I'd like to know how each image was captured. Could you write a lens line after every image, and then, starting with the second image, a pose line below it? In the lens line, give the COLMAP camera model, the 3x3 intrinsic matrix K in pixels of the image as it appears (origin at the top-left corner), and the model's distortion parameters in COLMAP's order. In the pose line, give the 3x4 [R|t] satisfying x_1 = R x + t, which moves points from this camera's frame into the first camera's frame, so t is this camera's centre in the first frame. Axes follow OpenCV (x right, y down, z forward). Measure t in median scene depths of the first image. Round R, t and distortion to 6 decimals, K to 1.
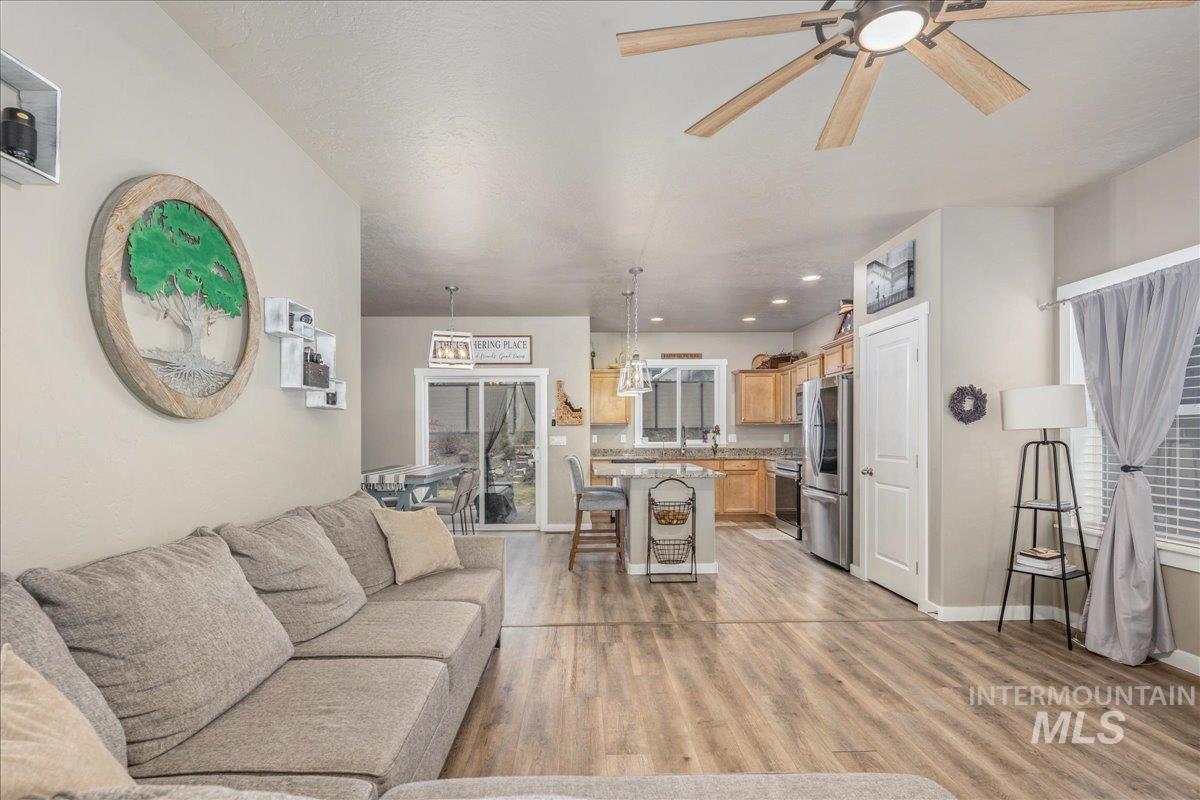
lens RADIAL K [[594.8, 0, 592.3], [0, 594.8, 424.7], [0, 0, 1]] dist [0.009052, -0.007365]
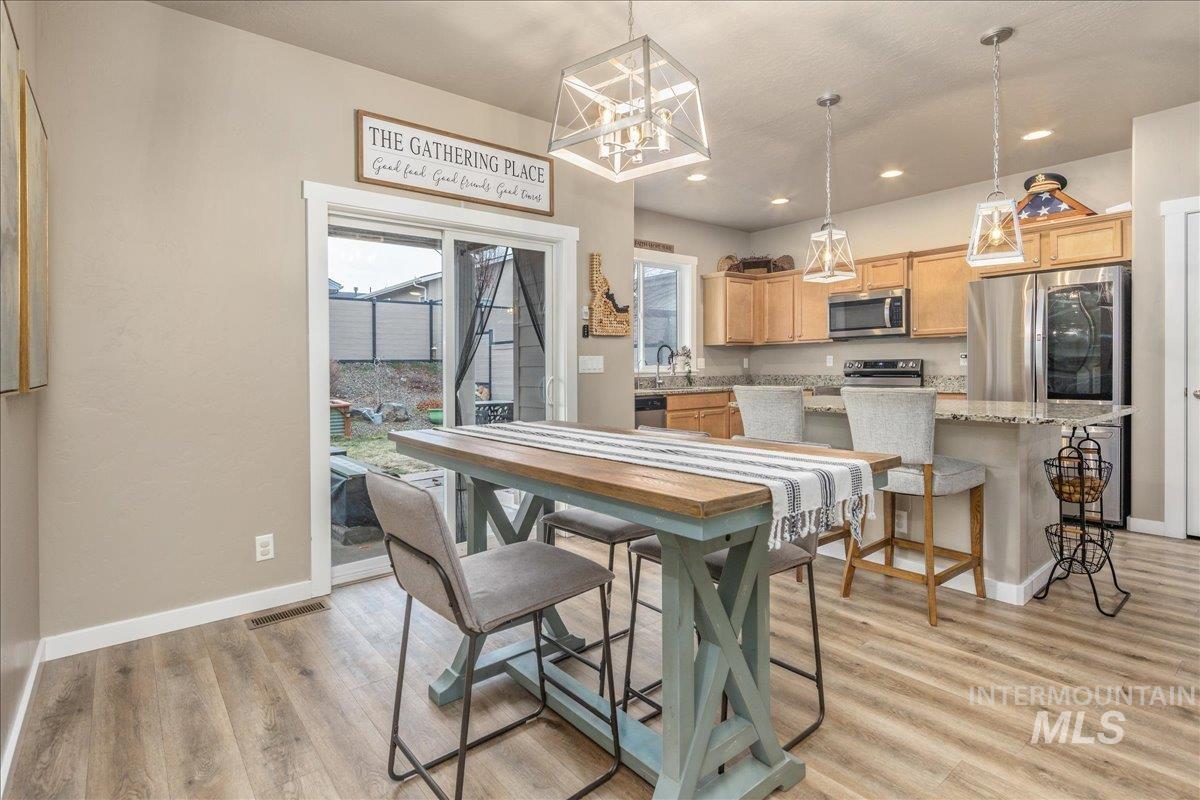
lens RADIAL K [[594.8, 0, 595.6], [0, 594.8, 364.1], [0, 0, 1]] dist [0.009052, -0.007365]
pose [[0.787015, -0.002656, 0.616929, -0.549528], [0.001275, 0.999996, 0.002678, 0.035176], [-0.616933, -0.001321, 0.787015, 0.803227]]
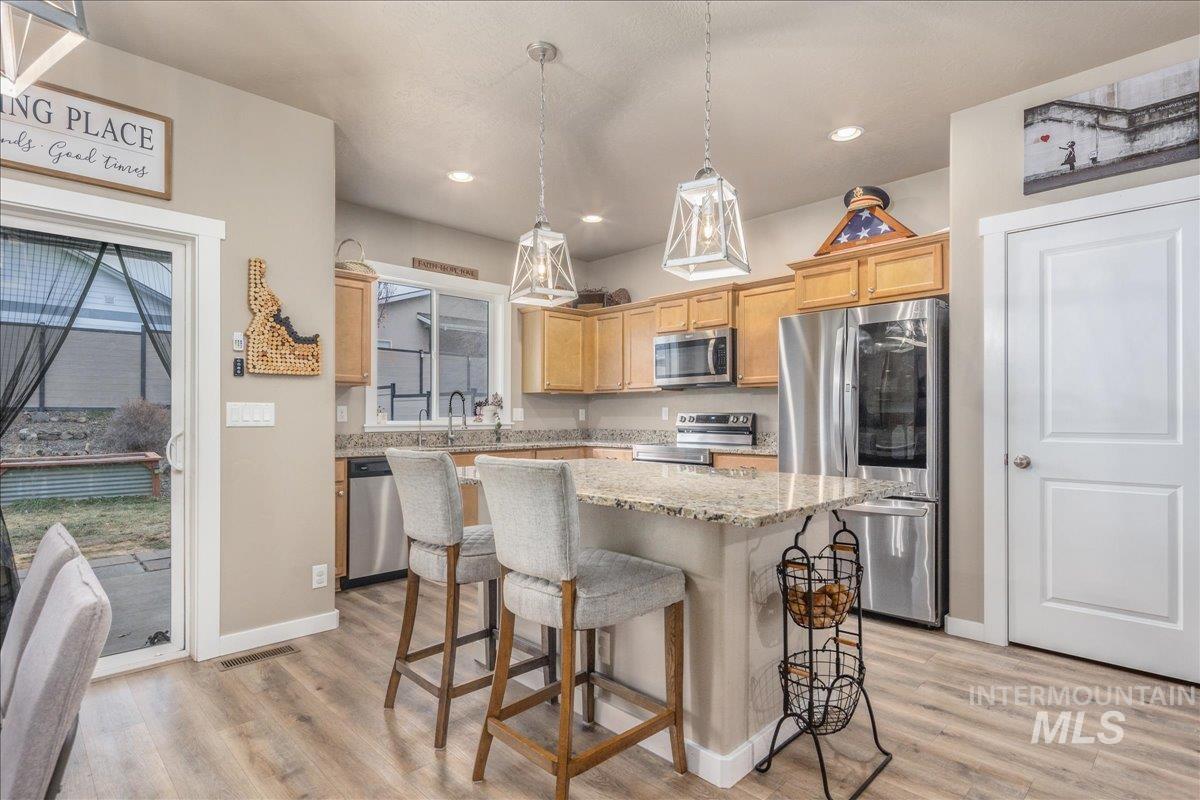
lens RADIAL K [[594.8, 0, 603.6], [0, 594.8, 411.4], [0, 0, 1]] dist [0.009052, -0.007365]
pose [[0.721544, 0.010521, 0.692289, -0.226519], [-0.011456, 0.999929, -0.003256, 0.033270], [-0.692274, -0.005582, 0.721613, 0.786663]]
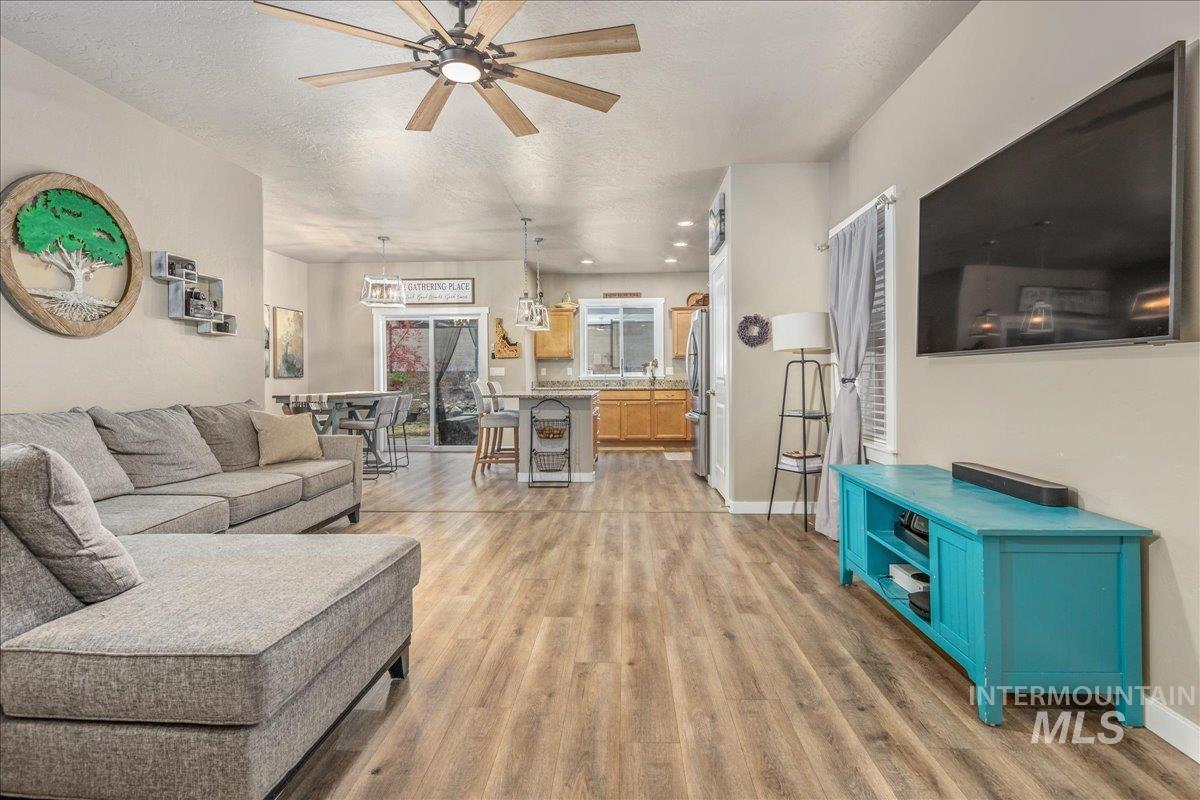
lens RADIAL K [[594.8, 0, 591.7], [0, 594.8, 368.0], [0, 0, 1]] dist [0.009052, -0.007365]
pose [[0.997081, -0.001105, -0.076343, 0.290867], [0.001065, 0.999999, -0.000562, 0.029164], [0.076344, 0.000479, 0.997081, -0.151036]]
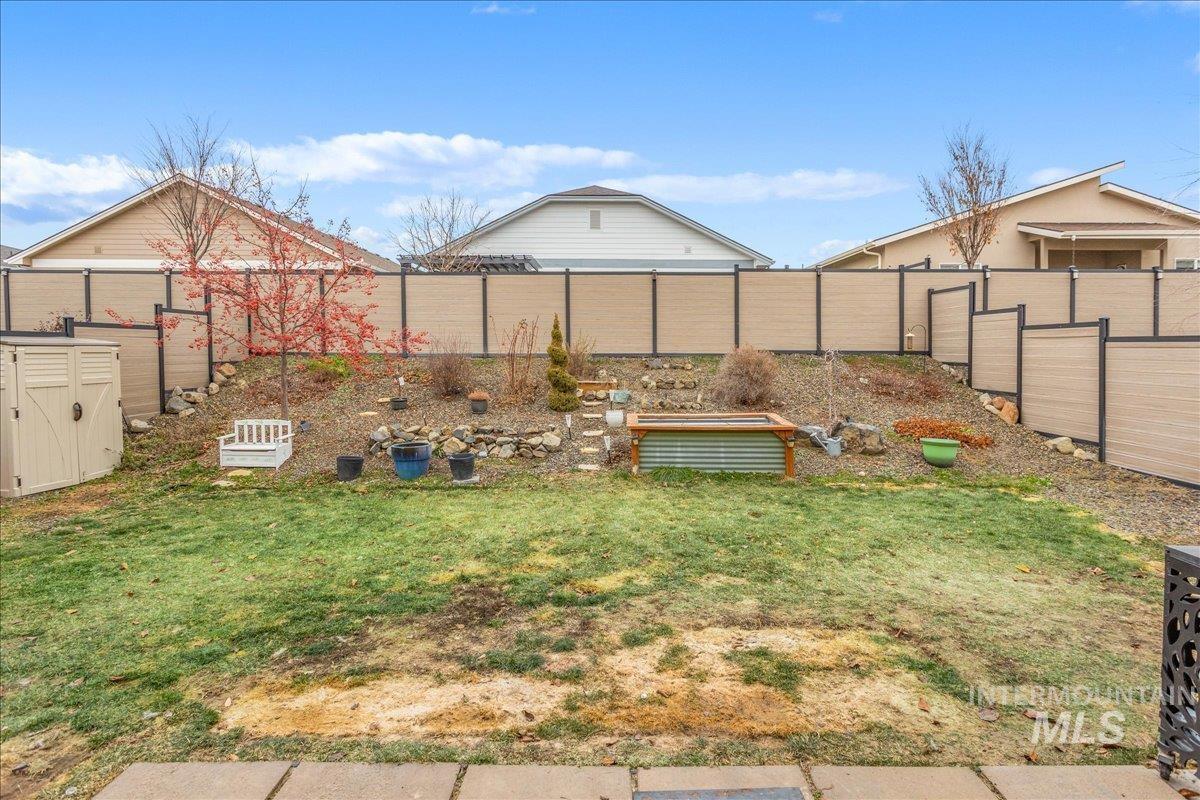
lens RADIAL K [[594.8, 0, 635.5], [0, 594.8, 343.9], [0, 0, 1]] dist [0.009052, -0.007365]
pose [[0.999288, 0.008347, 0.036789, -0.345085], [-0.008337, 0.999965, -0.000417, 0.003725], [-0.036792, 0.000110, 0.999323, 1.654932]]
